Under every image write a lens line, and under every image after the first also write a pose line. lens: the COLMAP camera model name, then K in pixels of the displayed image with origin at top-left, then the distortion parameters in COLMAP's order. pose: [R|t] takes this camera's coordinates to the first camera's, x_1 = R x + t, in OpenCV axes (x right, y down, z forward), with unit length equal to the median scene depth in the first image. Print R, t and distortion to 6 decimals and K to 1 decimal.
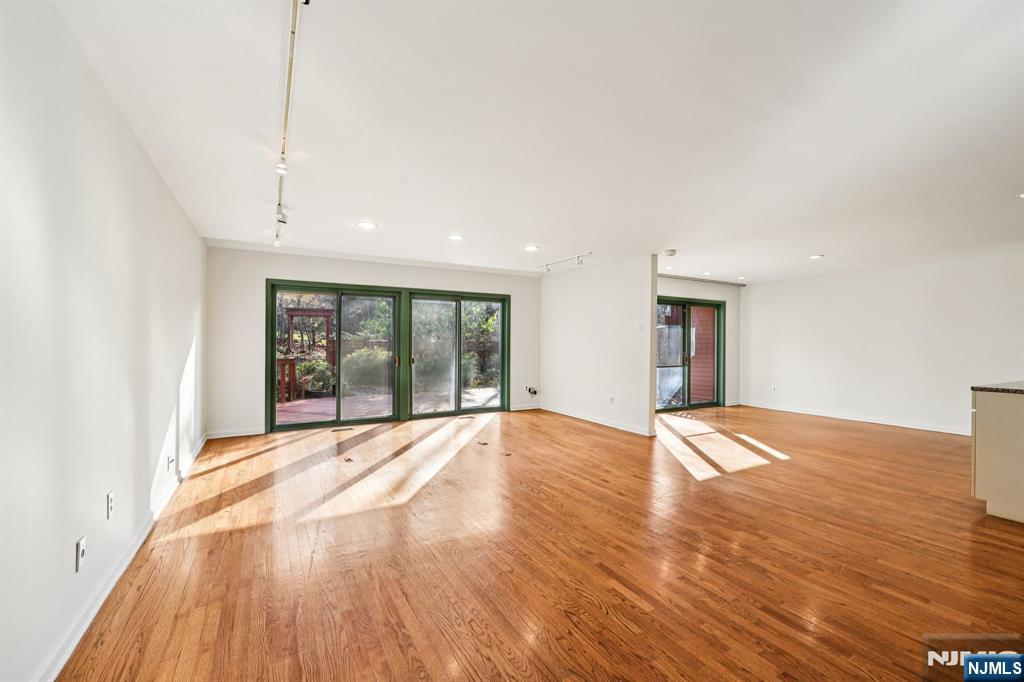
lens RADIAL K [[420.6, 0, 512.9], [0, 420.6, 348.6], [0, 0, 1]] dist [0.002766, 0.000263]
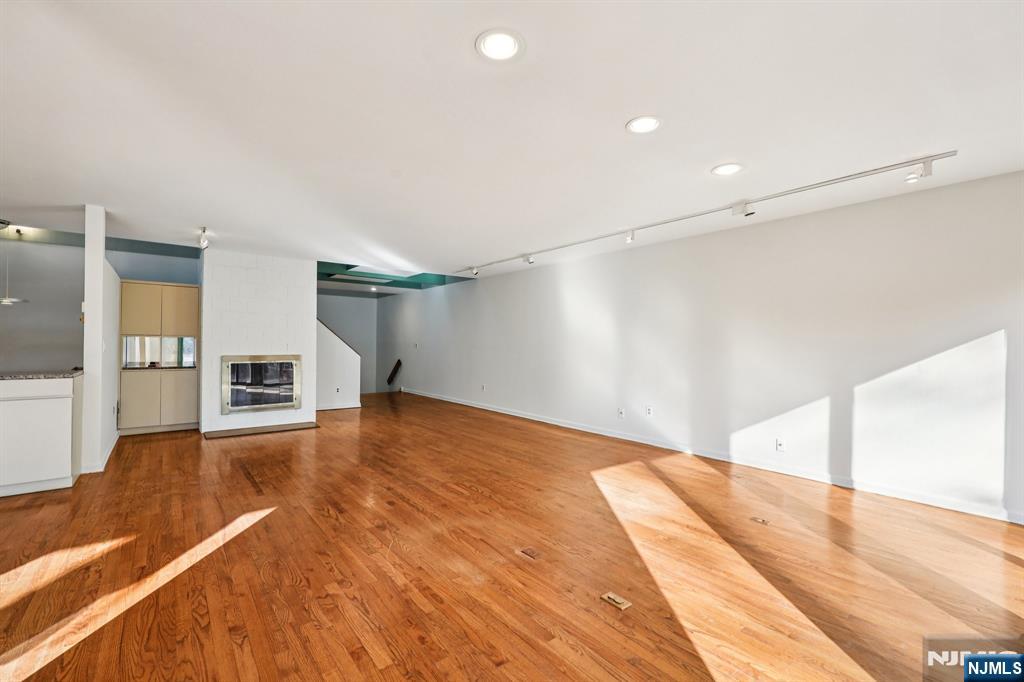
lens RADIAL K [[420.6, 0, 512.9], [0, 420.6, 348.6], [0, 0, 1]] dist [0.002766, 0.000263]
pose [[-0.987983, -0.015888, -0.153746, 0.113577], [-0.017823, 0.999778, 0.011218, -0.006852], [0.153533, 0.013824, -0.988047, 1.870776]]
